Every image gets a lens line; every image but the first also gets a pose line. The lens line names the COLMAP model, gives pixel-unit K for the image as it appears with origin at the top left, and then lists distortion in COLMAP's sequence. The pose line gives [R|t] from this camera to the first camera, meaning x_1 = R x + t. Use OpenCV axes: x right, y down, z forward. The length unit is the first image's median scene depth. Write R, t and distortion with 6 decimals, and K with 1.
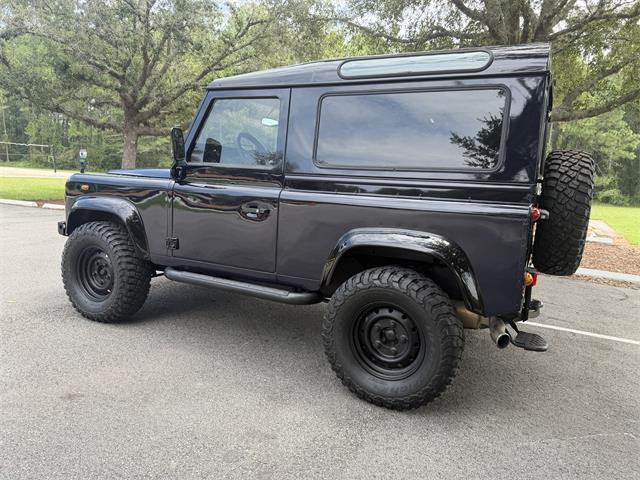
lens RADIAL K [[458.8, 0, 320.0], [0, 458.8, 240.0], [0, 0, 1]] dist [0.038424, -0.043670]
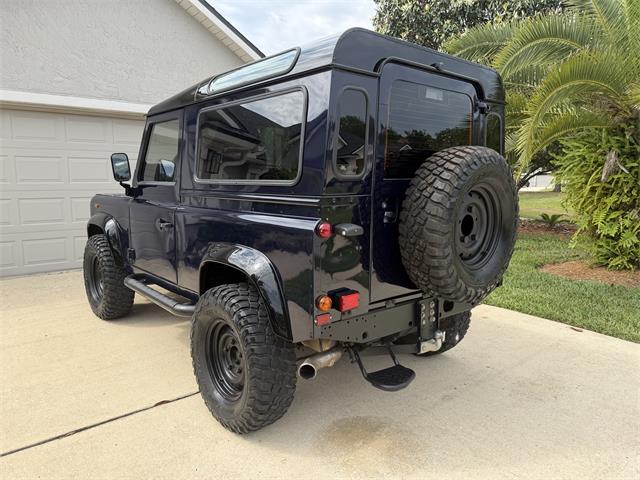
lens RADIAL K [[458.8, 0, 320.0], [0, 458.8, 240.0], [0, 0, 1]] dist [0.038424, -0.043670]
pose [[0.919659, 0.002570, -0.392710, 0.662210], [-0.007488, 0.999912, -0.010994, -0.023016], [0.392647, 0.013051, 0.919597, 0.166823]]
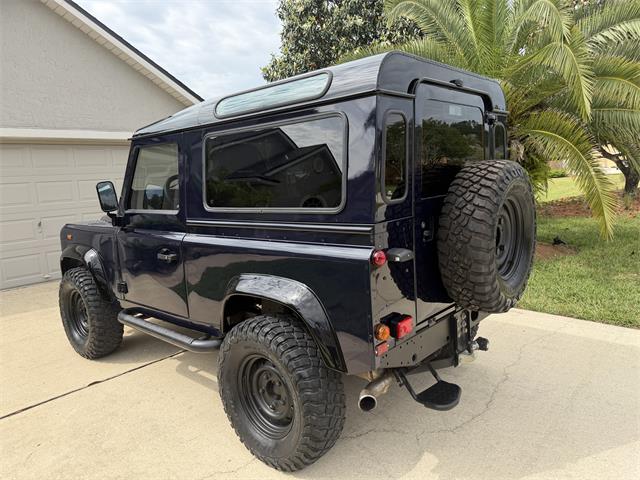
lens RADIAL K [[458.8, 0, 320.0], [0, 458.8, 240.0], [0, 0, 1]] dist [0.038424, -0.043670]
pose [[0.959848, -0.072032, -0.271114, 0.490745], [0.074297, 0.997234, -0.001912, -0.080272], [0.270502, -0.018307, 0.962545, 0.129912]]
